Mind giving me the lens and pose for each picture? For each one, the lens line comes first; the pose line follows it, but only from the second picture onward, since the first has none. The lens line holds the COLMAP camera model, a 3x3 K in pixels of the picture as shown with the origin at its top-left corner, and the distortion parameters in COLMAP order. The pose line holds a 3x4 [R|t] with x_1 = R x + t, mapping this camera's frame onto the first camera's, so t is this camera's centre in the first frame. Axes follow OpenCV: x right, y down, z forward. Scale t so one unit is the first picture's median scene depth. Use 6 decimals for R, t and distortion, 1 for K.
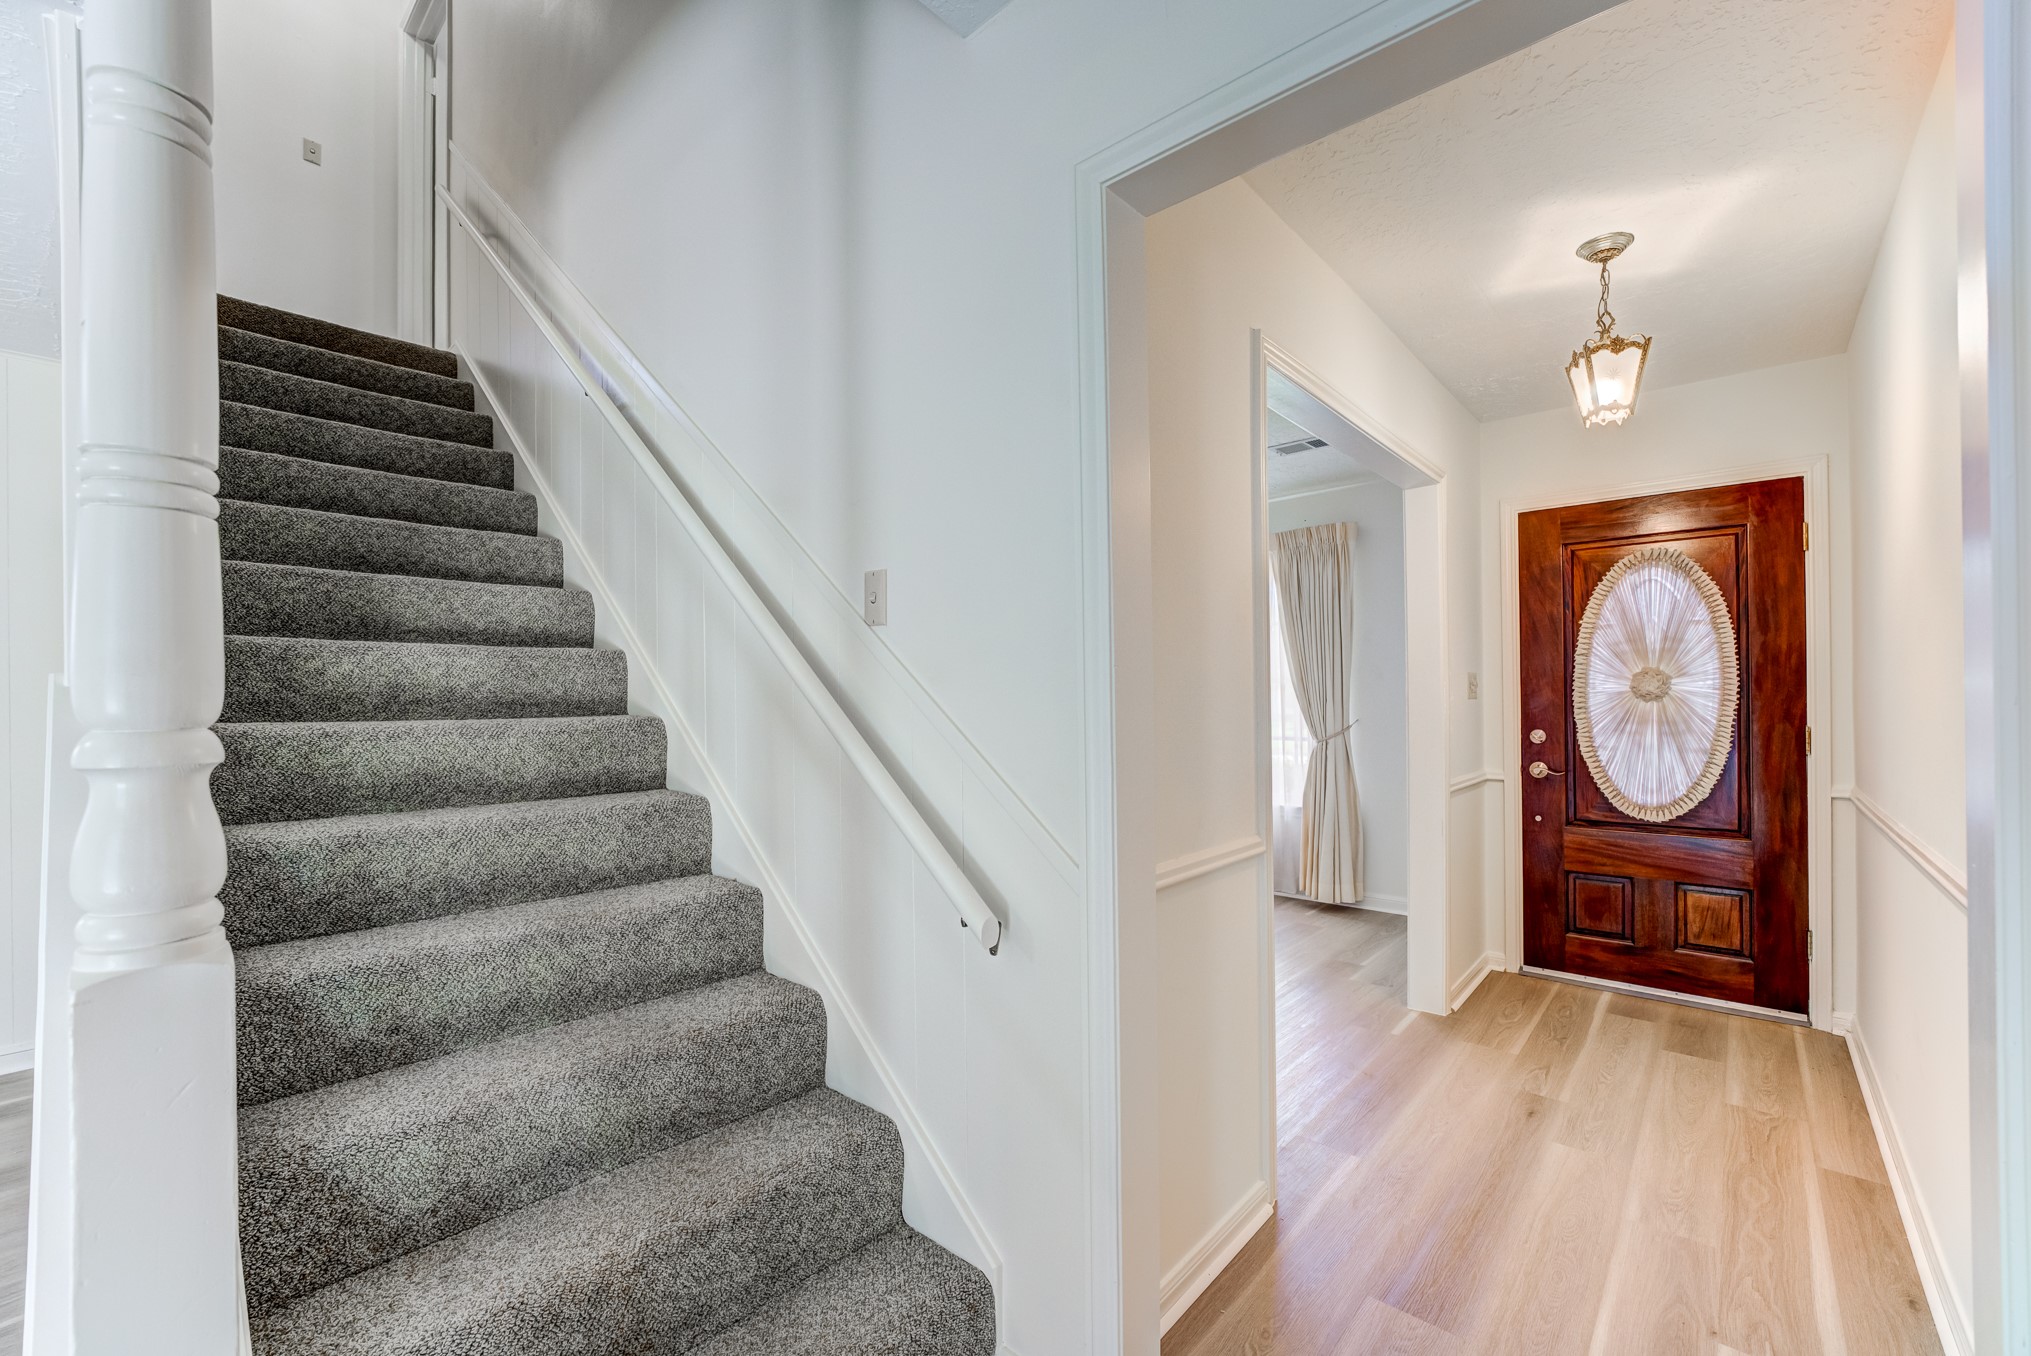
lens RADIAL K [[820.7, 0, 1011.2], [0, 820.7, 696.0], [0, 0, 1]] dist [-0.013819, 0.000324]
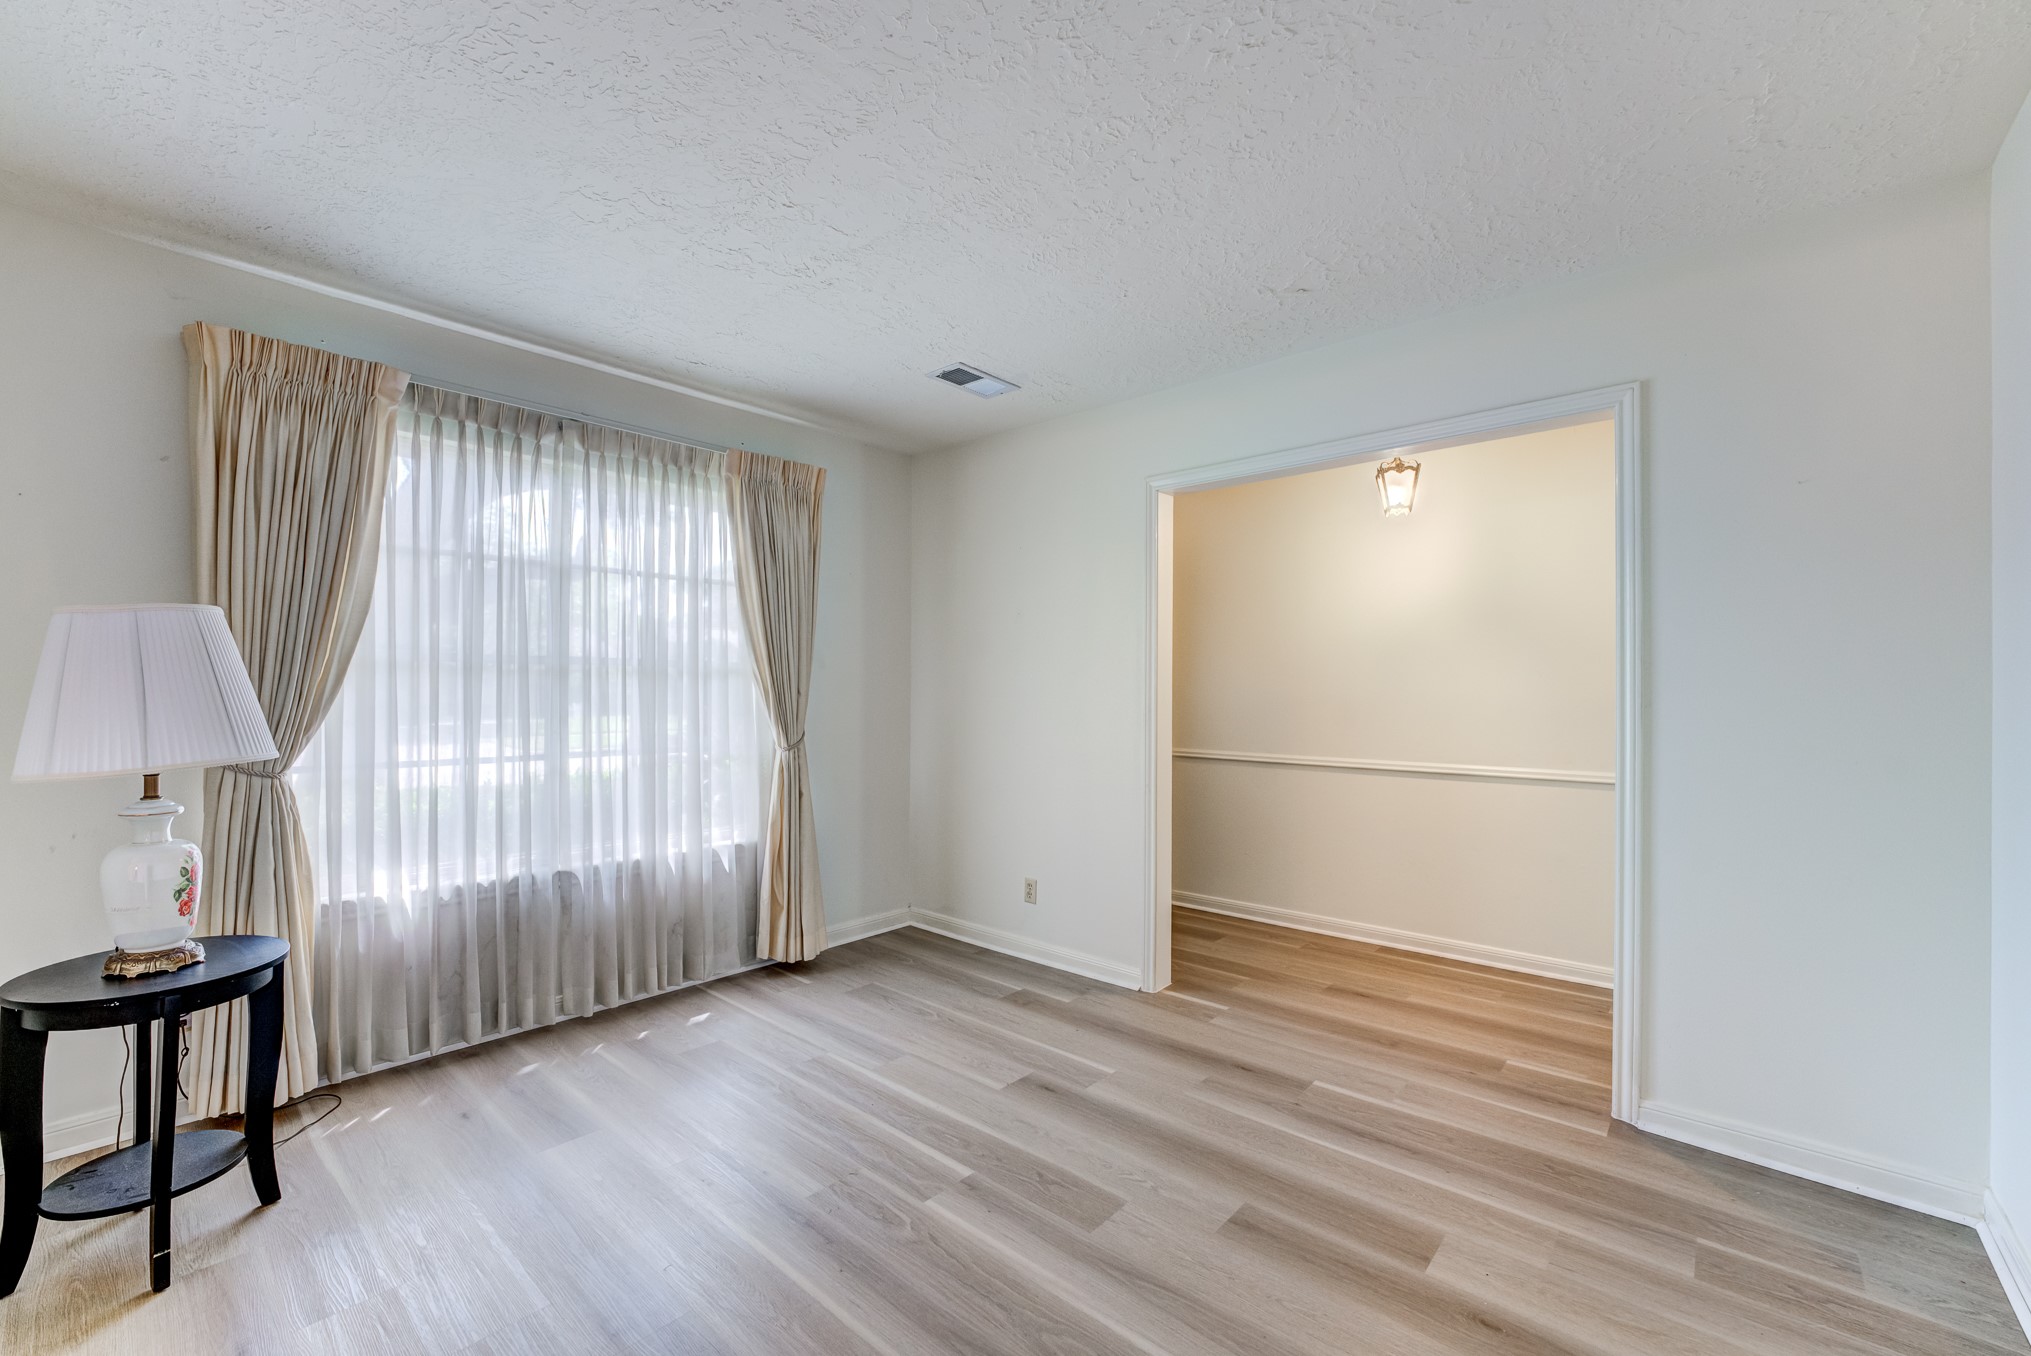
lens RADIAL K [[833.4, 0, 1008.8], [0, 833.4, 673.9], [0, 0, 1]] dist [-0.014357, 0.000155]
pose [[-0.007672, 0.027309, 0.999598, -0.561382], [-0.009029, 0.999584, -0.027378, 0.009333], [-0.999930, -0.009235, -0.007422, 1.168061]]
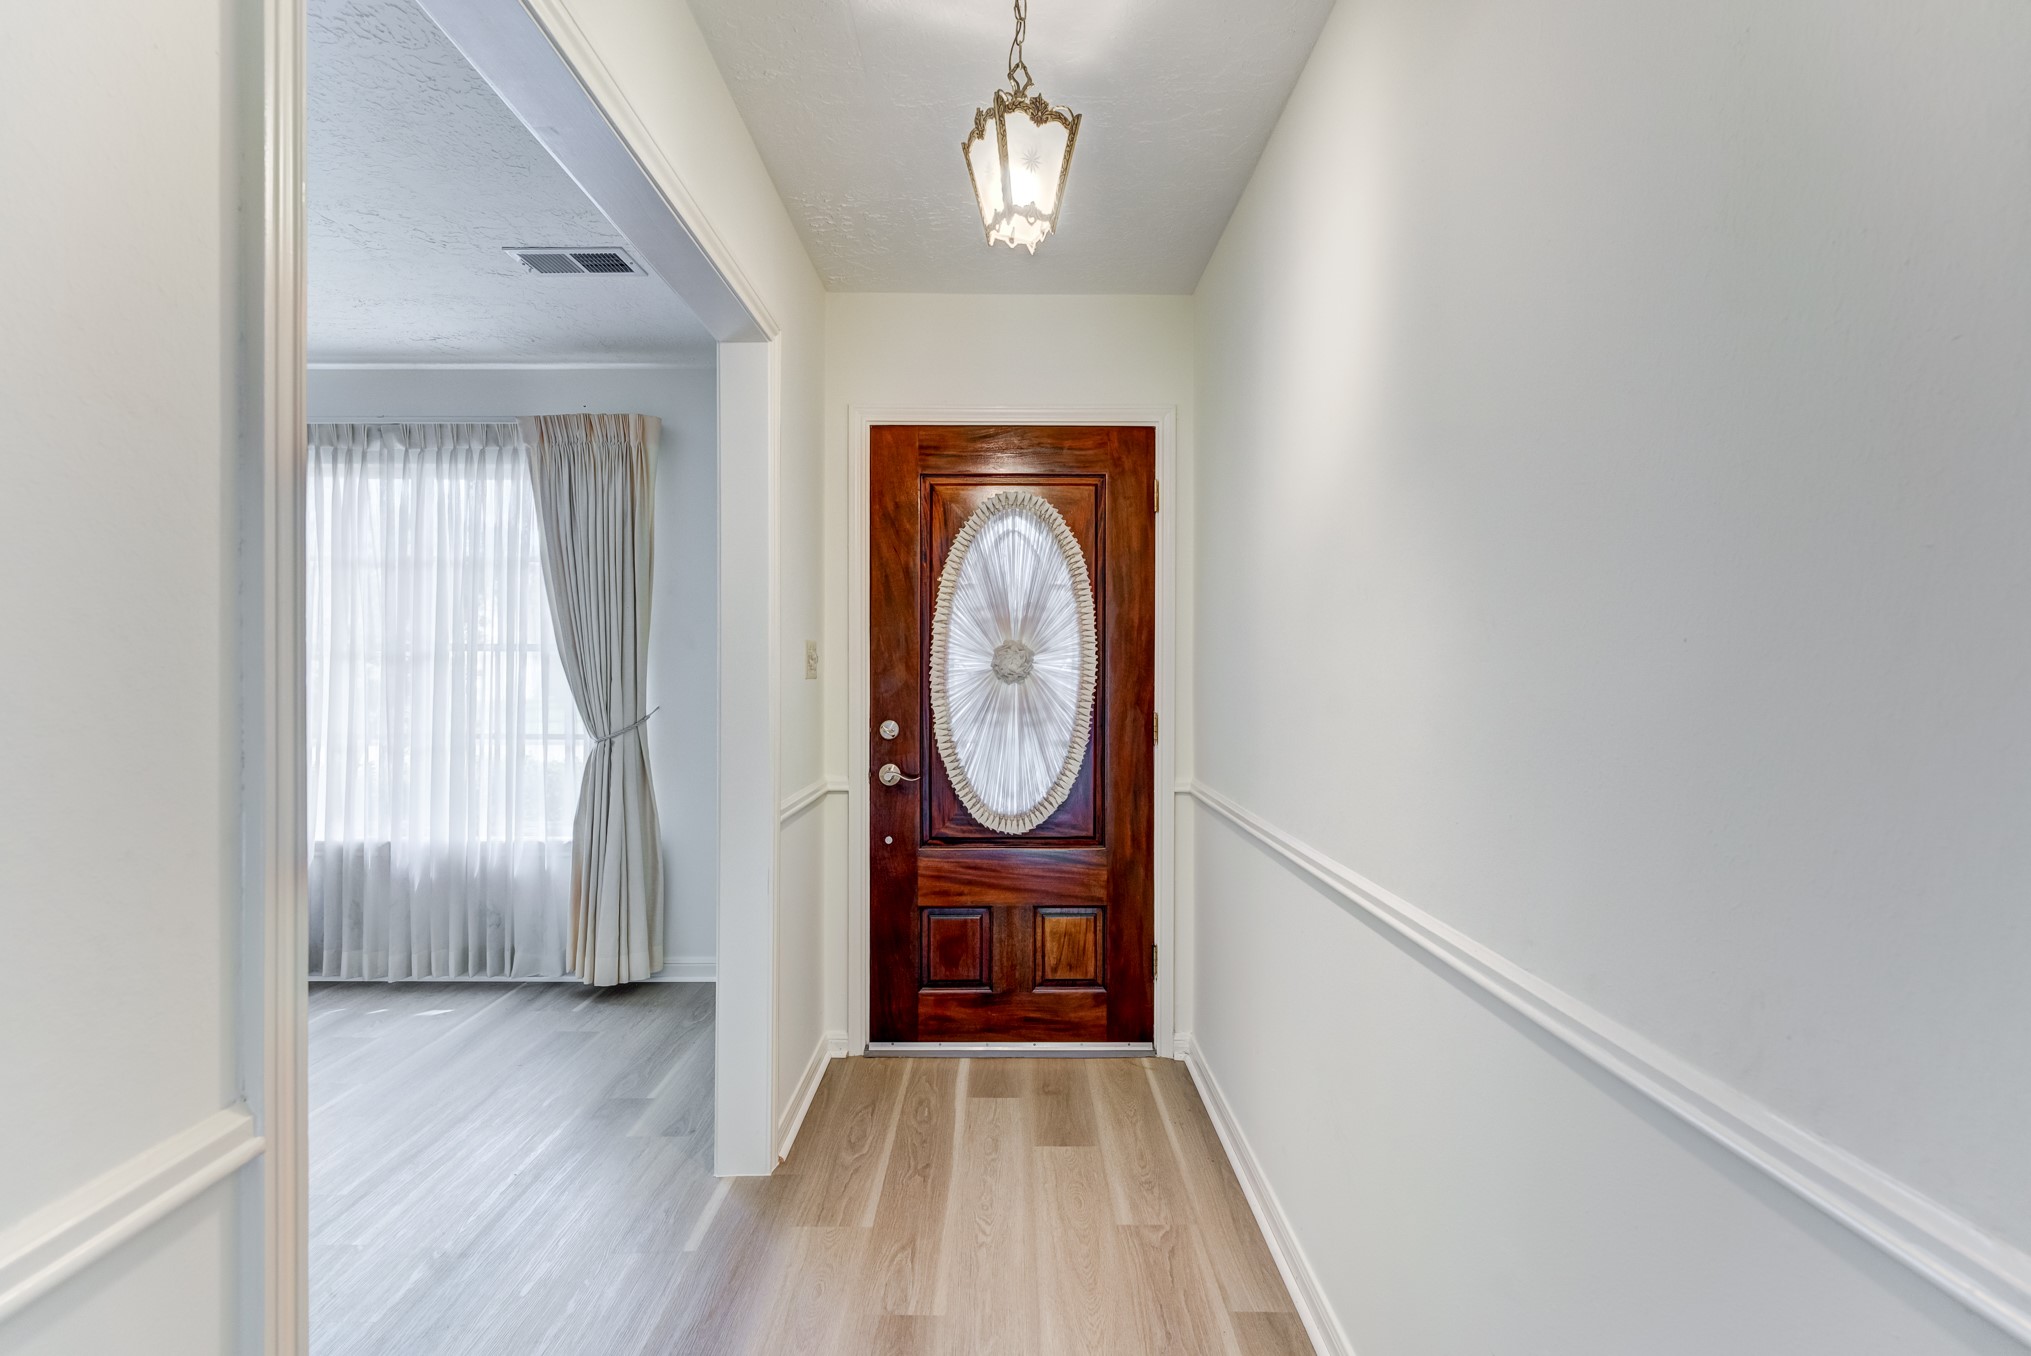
lens RADIAL K [[948.4, 0, 1015.9], [0, 948.4, 664.2], [0, 0, 1]] dist [0.001082, -0.000274]
pose [[0.741468, 0.015018, 0.670821, 0.161337], [-0.009863, 0.999885, -0.011482, -0.001217], [-0.670916, 0.001898, 0.741531, 0.301813]]
